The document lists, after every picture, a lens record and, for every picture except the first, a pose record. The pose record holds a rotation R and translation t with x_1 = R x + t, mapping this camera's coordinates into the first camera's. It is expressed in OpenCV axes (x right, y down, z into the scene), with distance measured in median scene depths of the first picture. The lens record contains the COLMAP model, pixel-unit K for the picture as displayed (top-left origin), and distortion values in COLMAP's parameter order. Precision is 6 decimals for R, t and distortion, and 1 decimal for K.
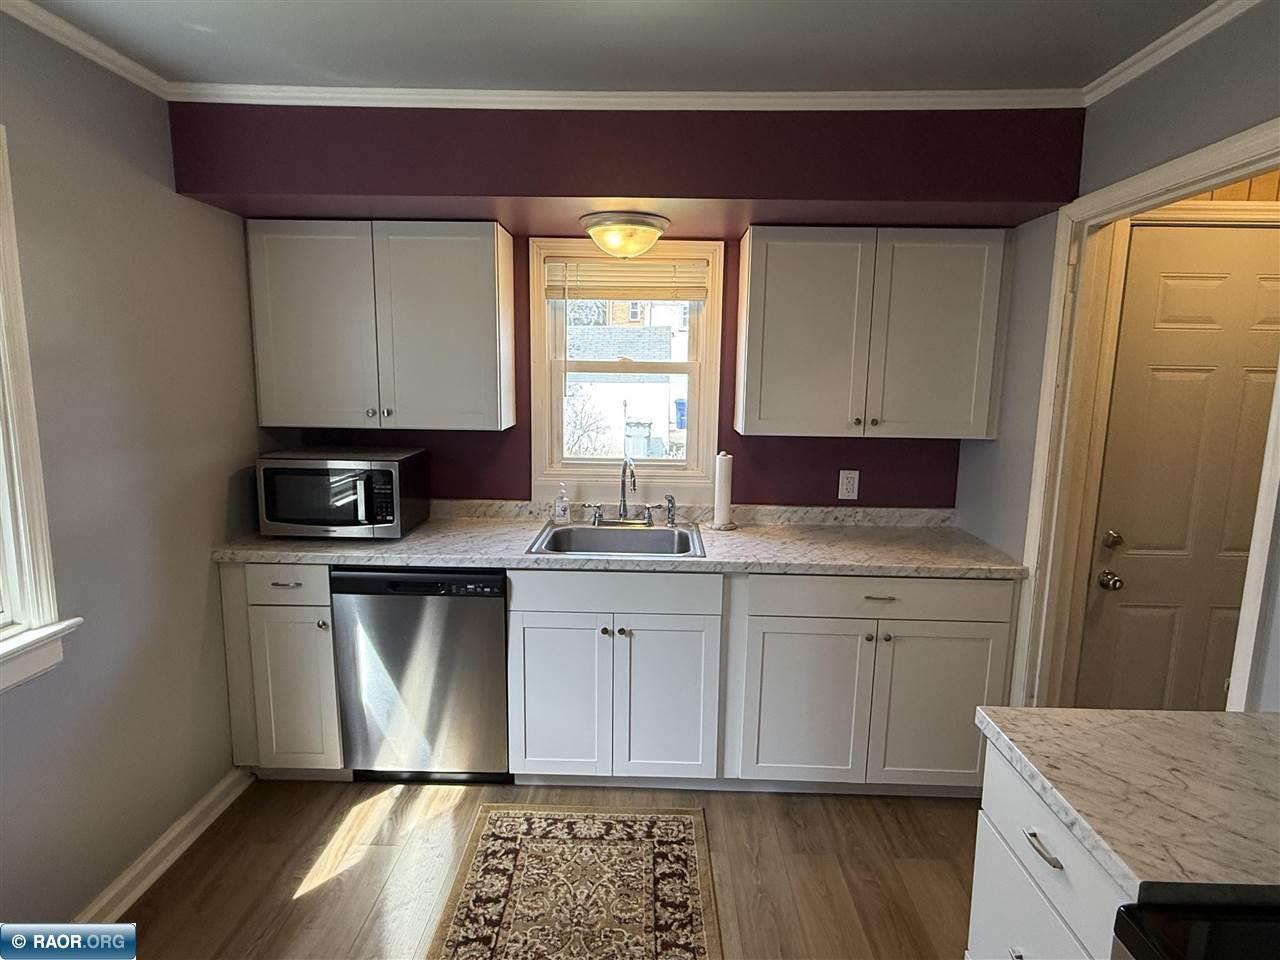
lens RADIAL K [[711.8, 0, 643.2], [0, 711.8, 481.5], [0, 0, 1]] dist [0.000000, 0.000391]
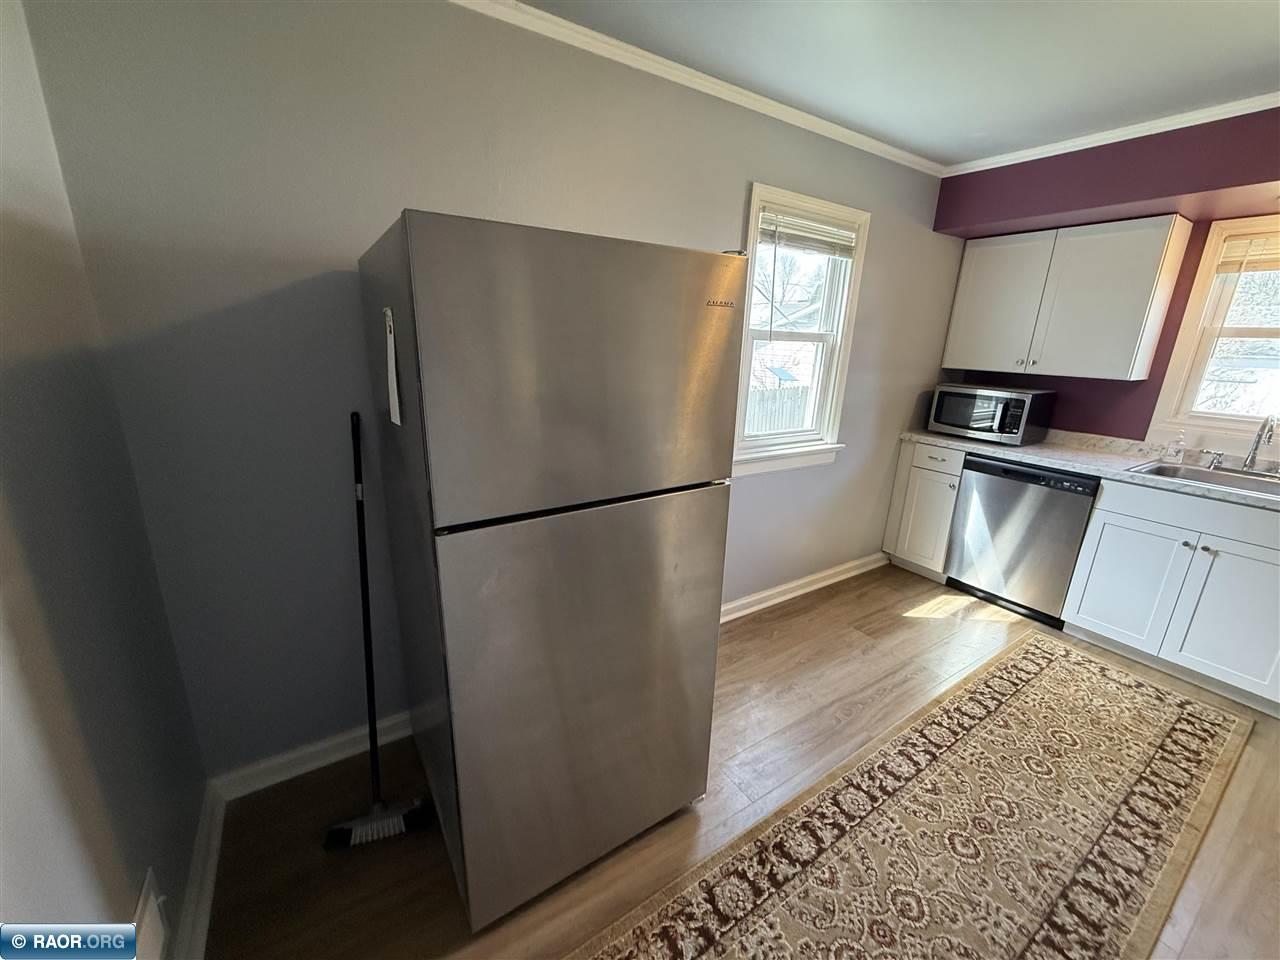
lens RADIAL K [[509.1, 0, 639.2], [0, 509.1, 481.3], [0, 0, 1]] dist [0.000753, -0.000384]
pose [[0.558874, 0.230916, -0.796453, 0.097151], [-0.153010, 0.972671, 0.174639, 0.093113], [0.815014, 0.024264, 0.578933, -0.313866]]
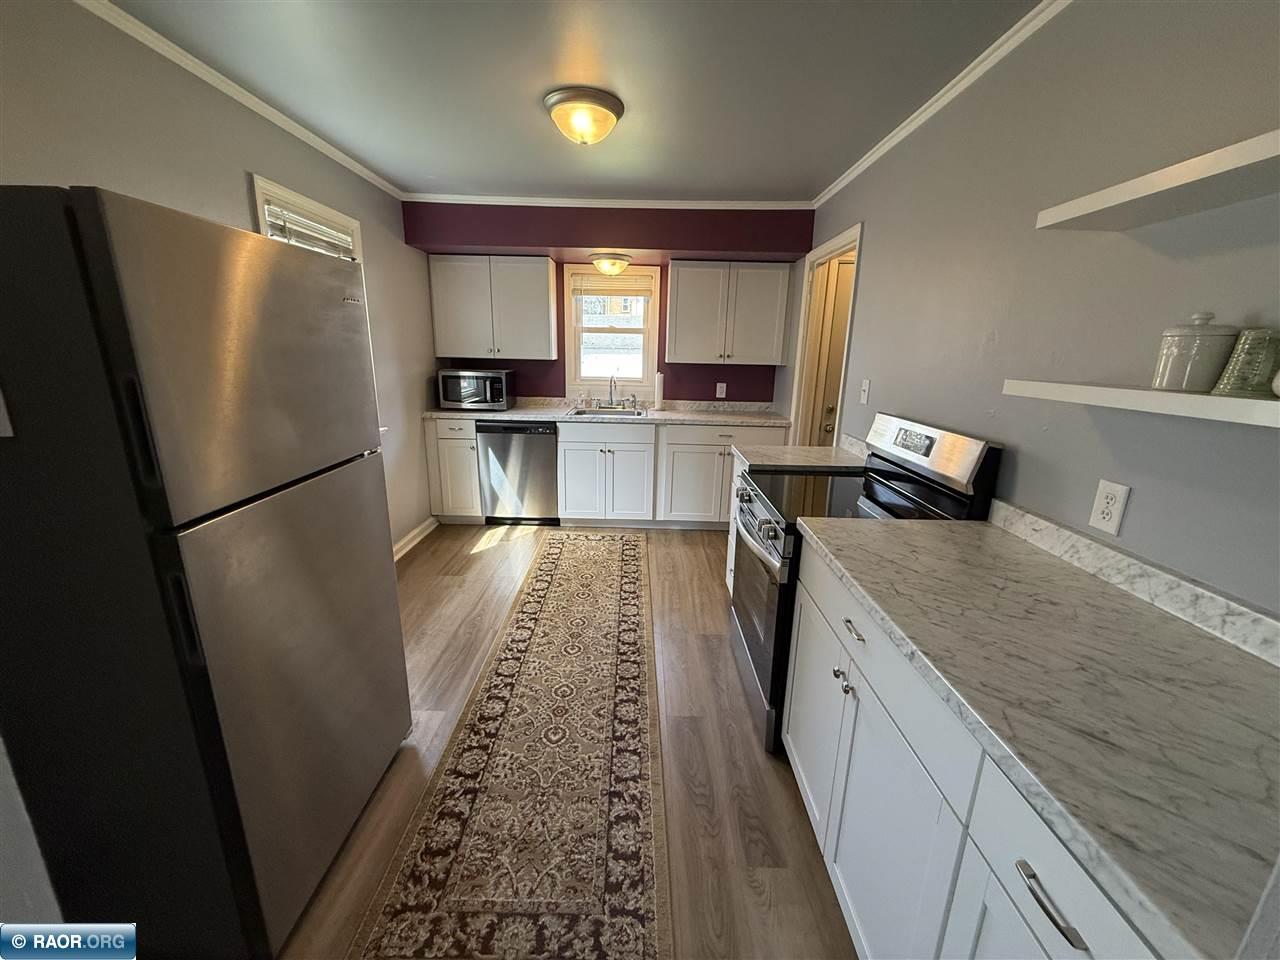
lens RADIAL K [[509.1, 0, 639.2], [0, 509.1, 481.3], [0, 0, 1]] dist [0.000753, -0.000384]
pose [[0.999882, 0.003815, 0.014906, 0.039818], [-0.005264, 0.995132, 0.098415, 0.148826], [-0.014458, -0.098482, 0.995034, -0.582019]]
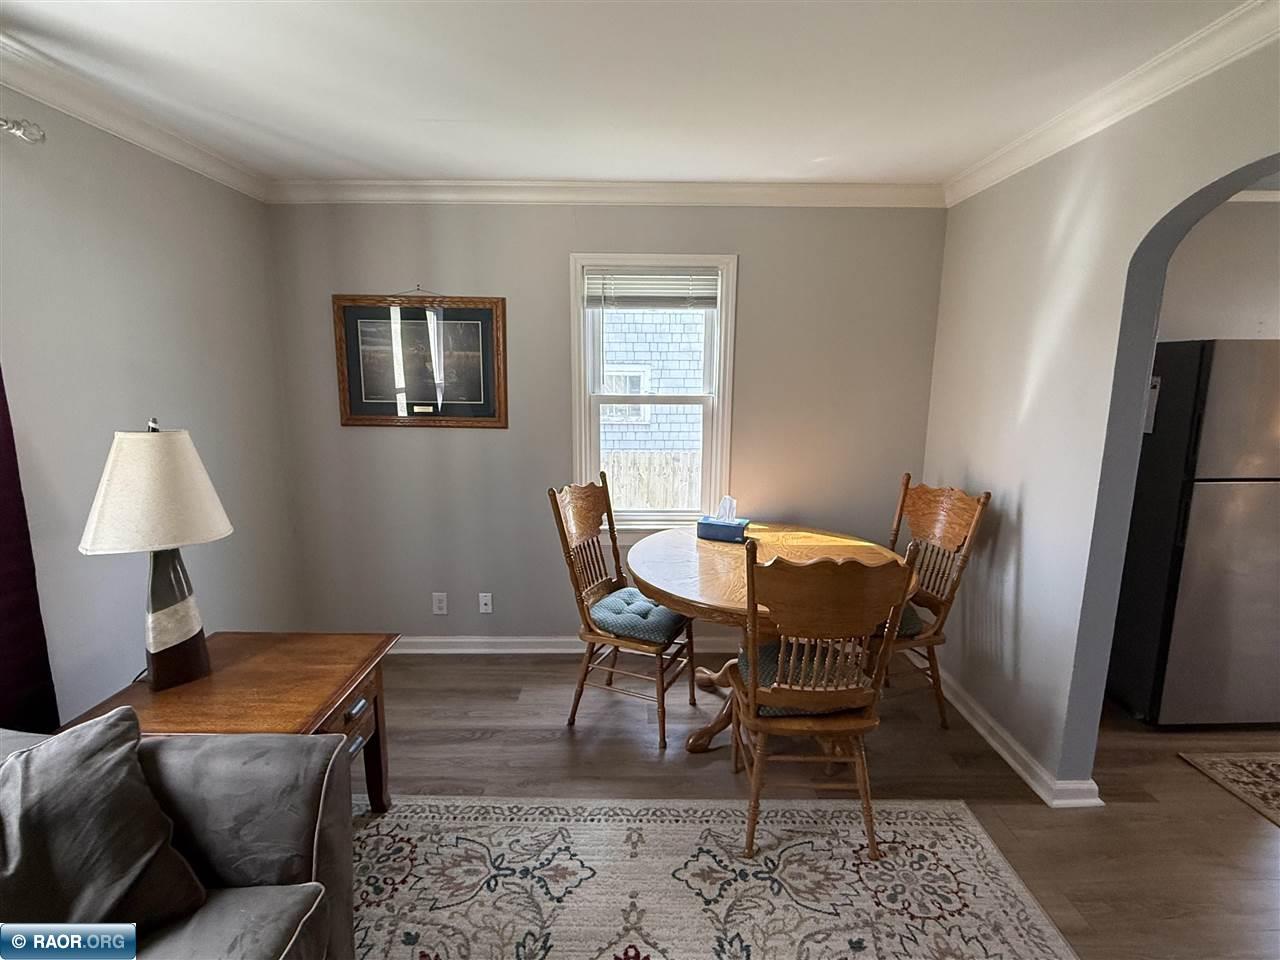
lens RADIAL K [[629.4, 0, 640.1], [0, 629.4, 482.1], [0, 0, 1]] dist [0.001036, 0.000072]
pose [[0.032175, 0.161926, -0.986278, 0.683072], [-0.159229, 0.975017, 0.154882, 0.209501], [0.986717, 0.152061, 0.057154, -1.153657]]
